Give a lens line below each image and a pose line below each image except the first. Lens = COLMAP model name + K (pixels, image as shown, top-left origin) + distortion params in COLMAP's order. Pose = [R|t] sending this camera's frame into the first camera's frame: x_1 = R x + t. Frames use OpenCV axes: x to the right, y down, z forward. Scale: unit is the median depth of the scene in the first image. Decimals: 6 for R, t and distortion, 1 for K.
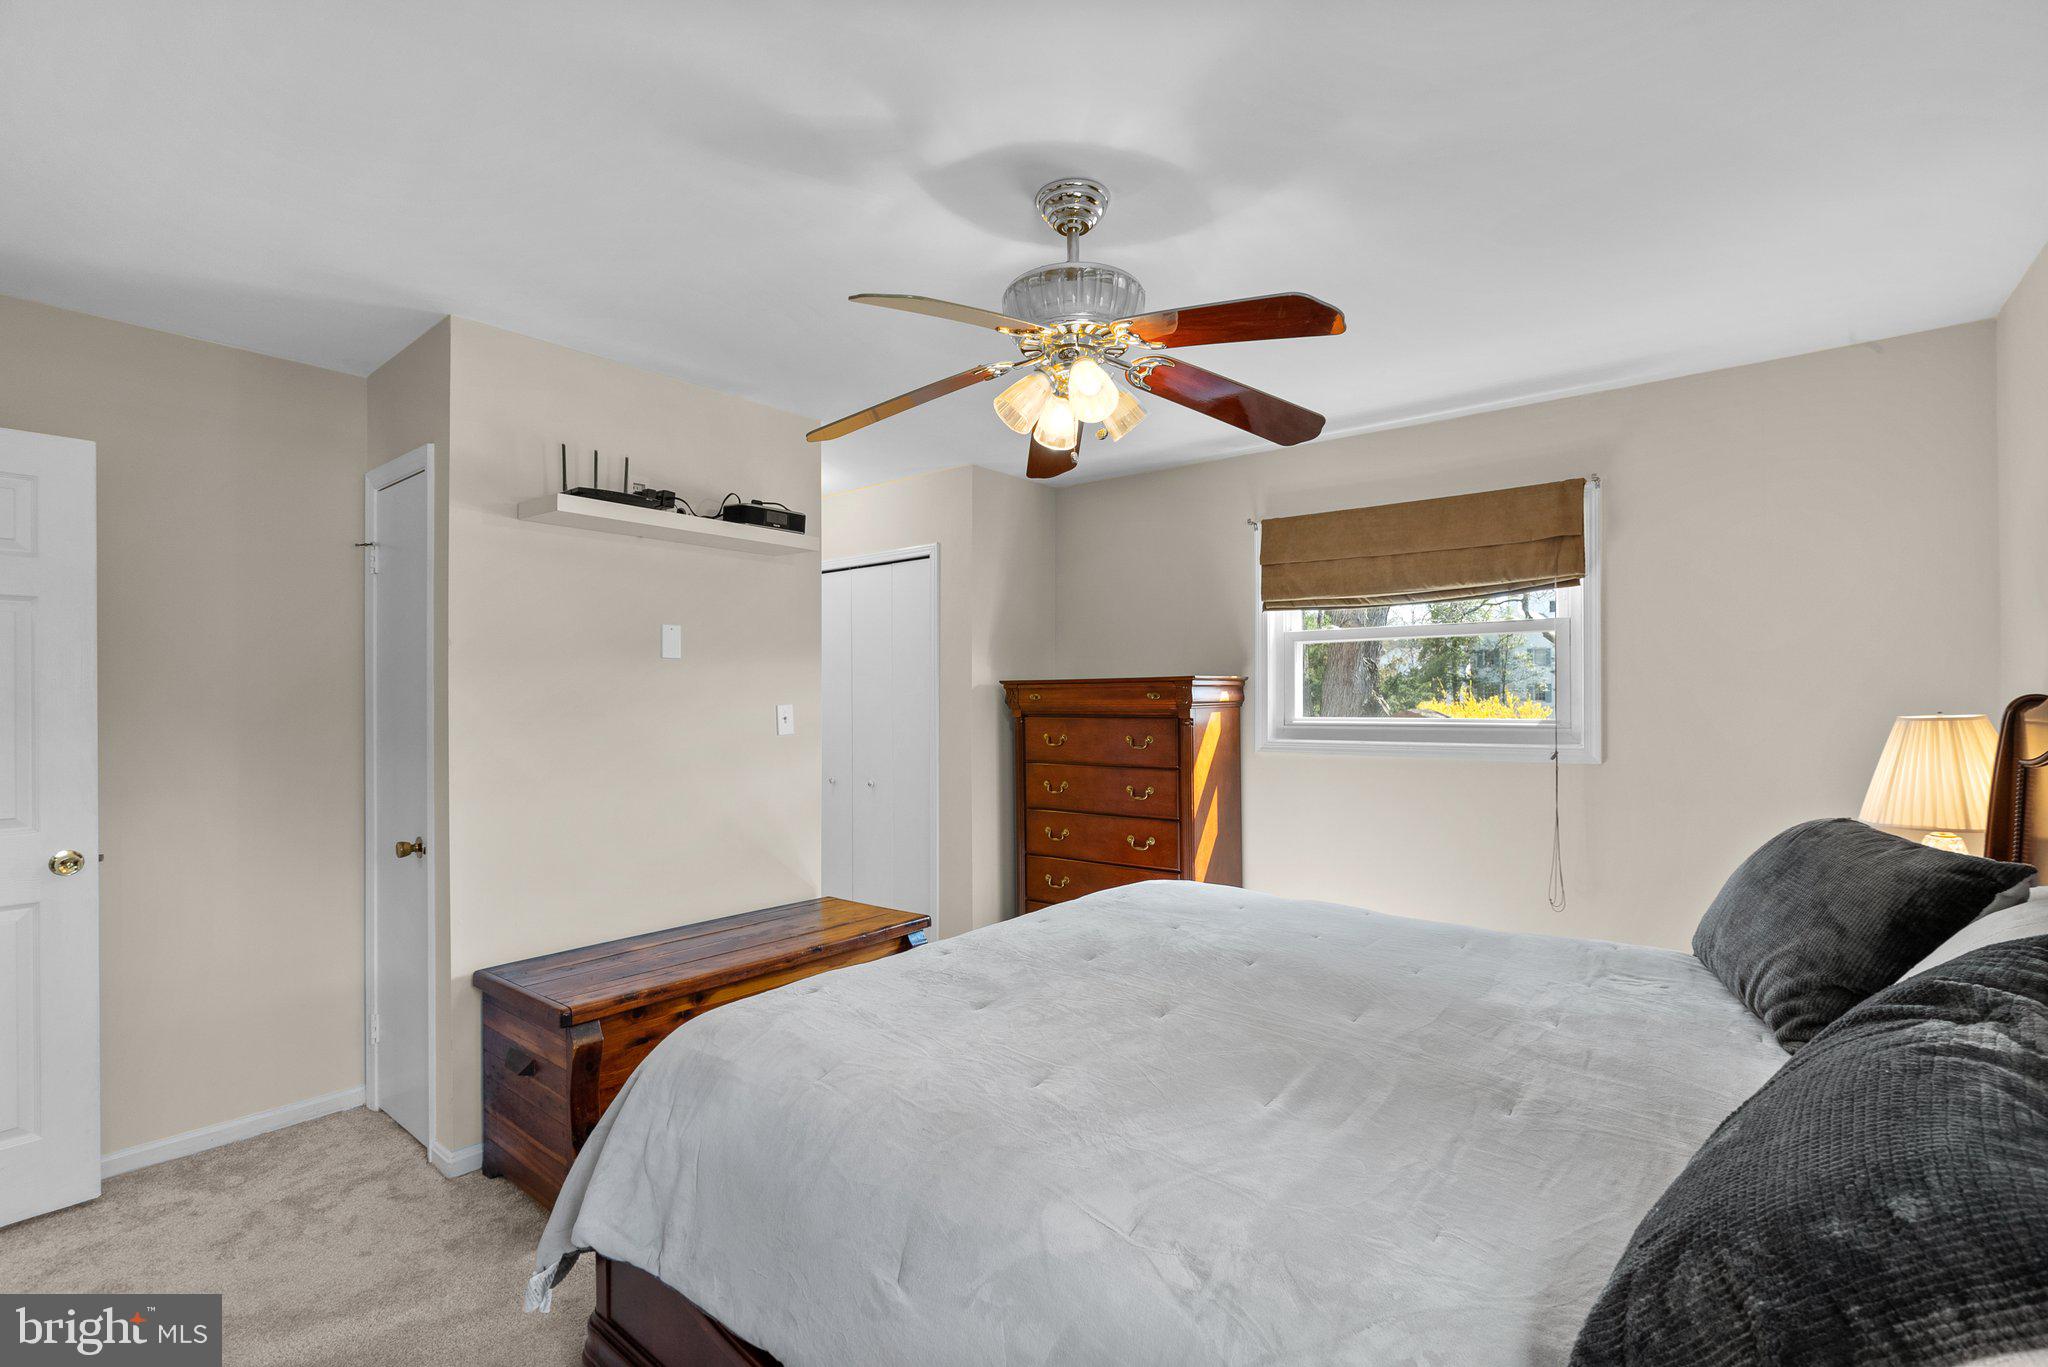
lens RADIAL K [[922.1, 0, 1023.0], [0, 922.1, 683.7], [0, 0, 1]] dist [0.000306, -0.000417]
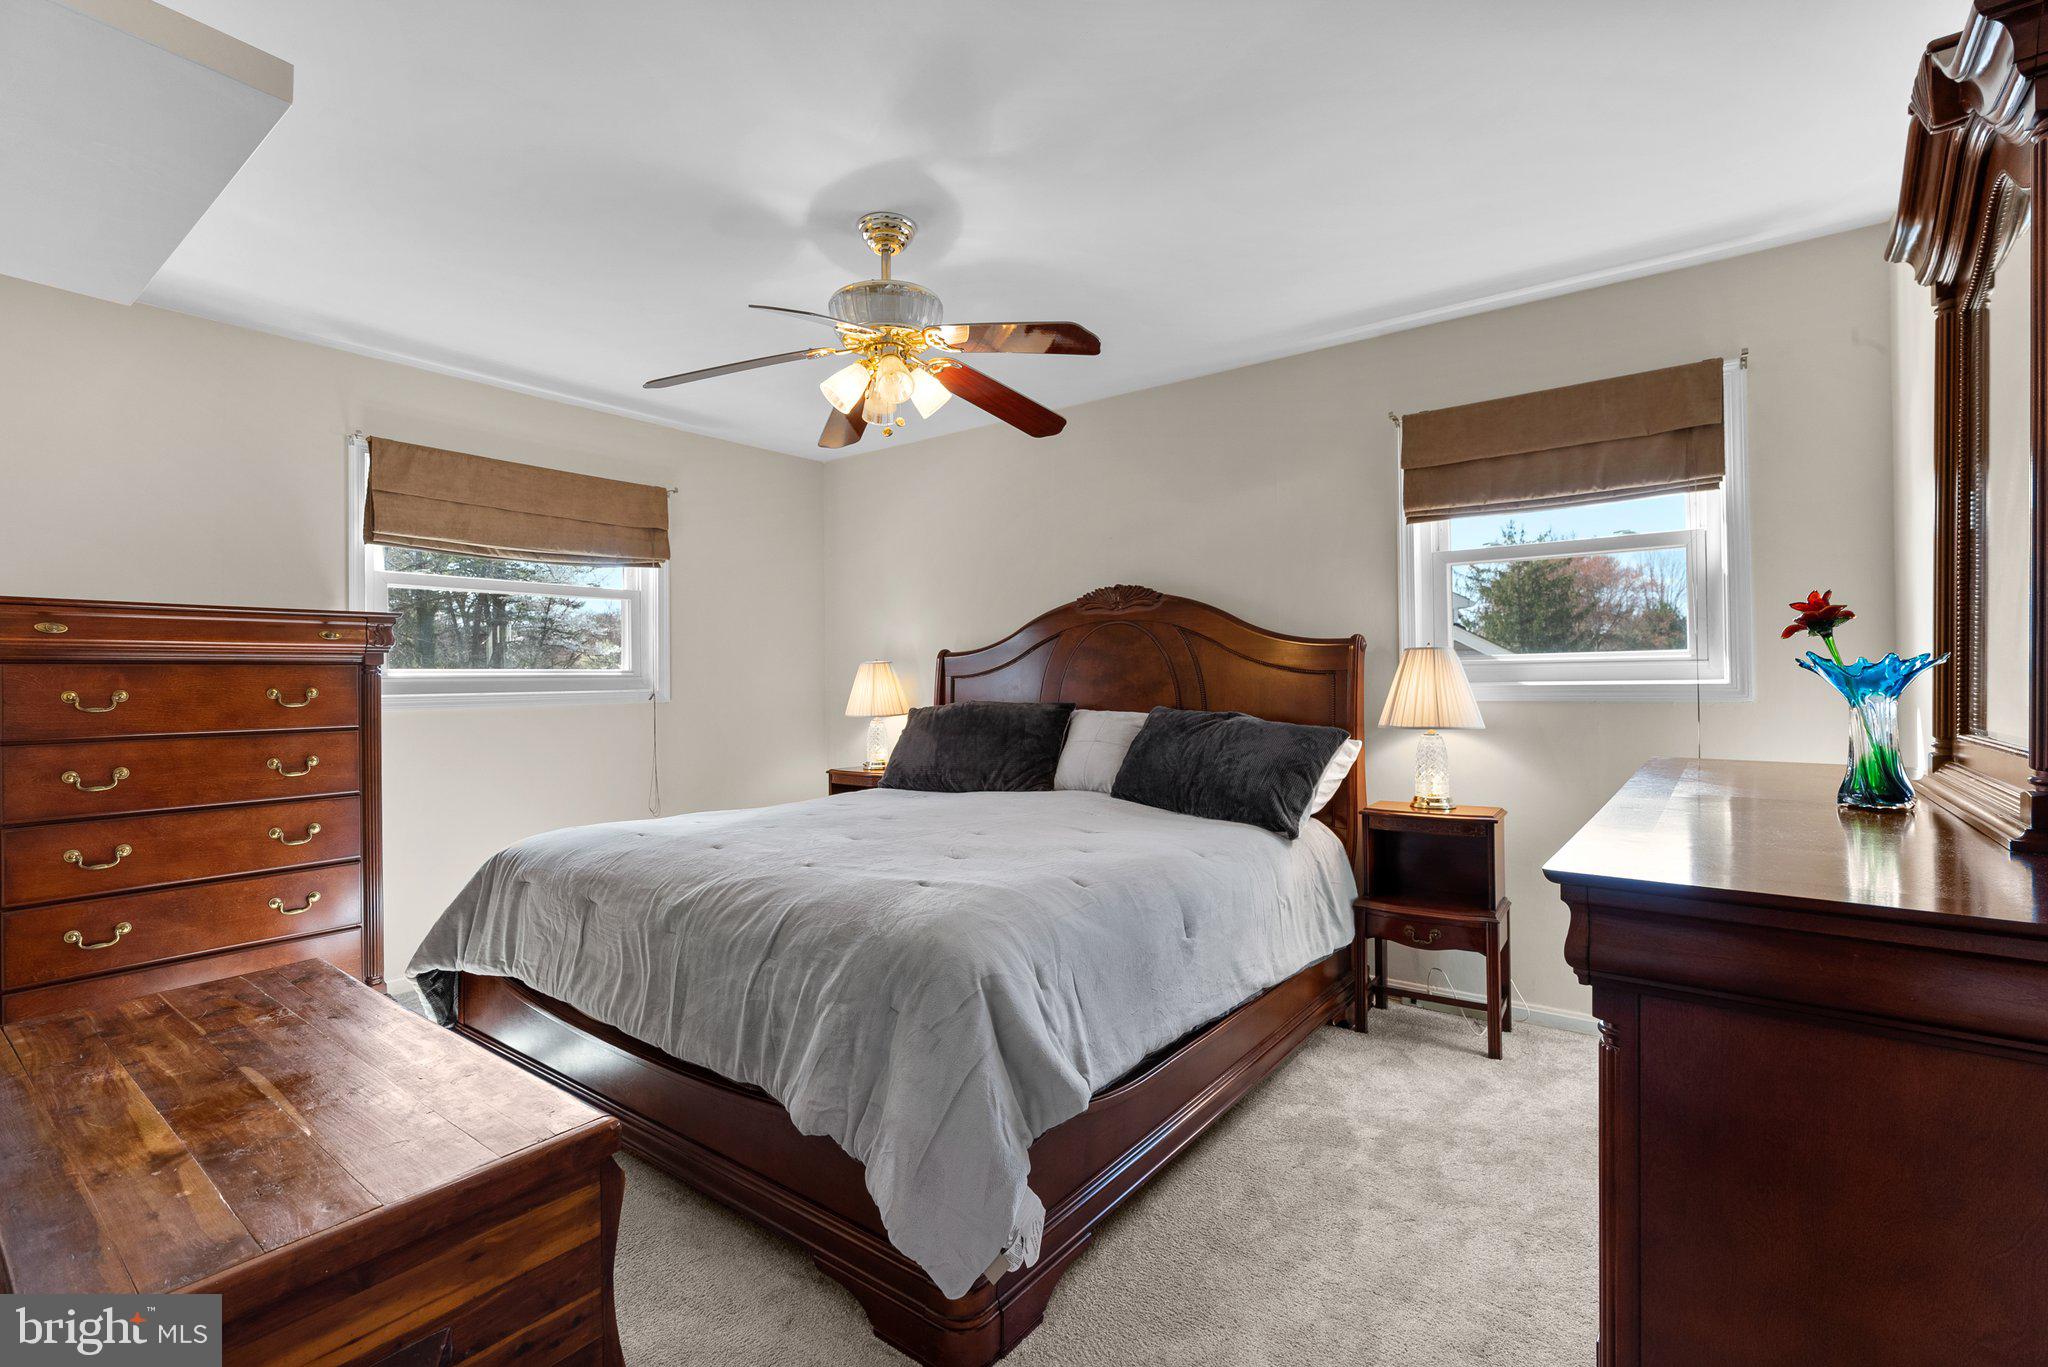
lens RADIAL K [[922.1, 0, 1023.6], [0, 922.1, 686.8], [0, 0, 1]] dist [0.000306, -0.000417]
pose [[-0.047414, -0.002955, 0.998871, -0.662733], [-0.010903, 0.999938, 0.002440, 0.048659], [-0.998816, -0.010775, -0.047444, 0.480478]]
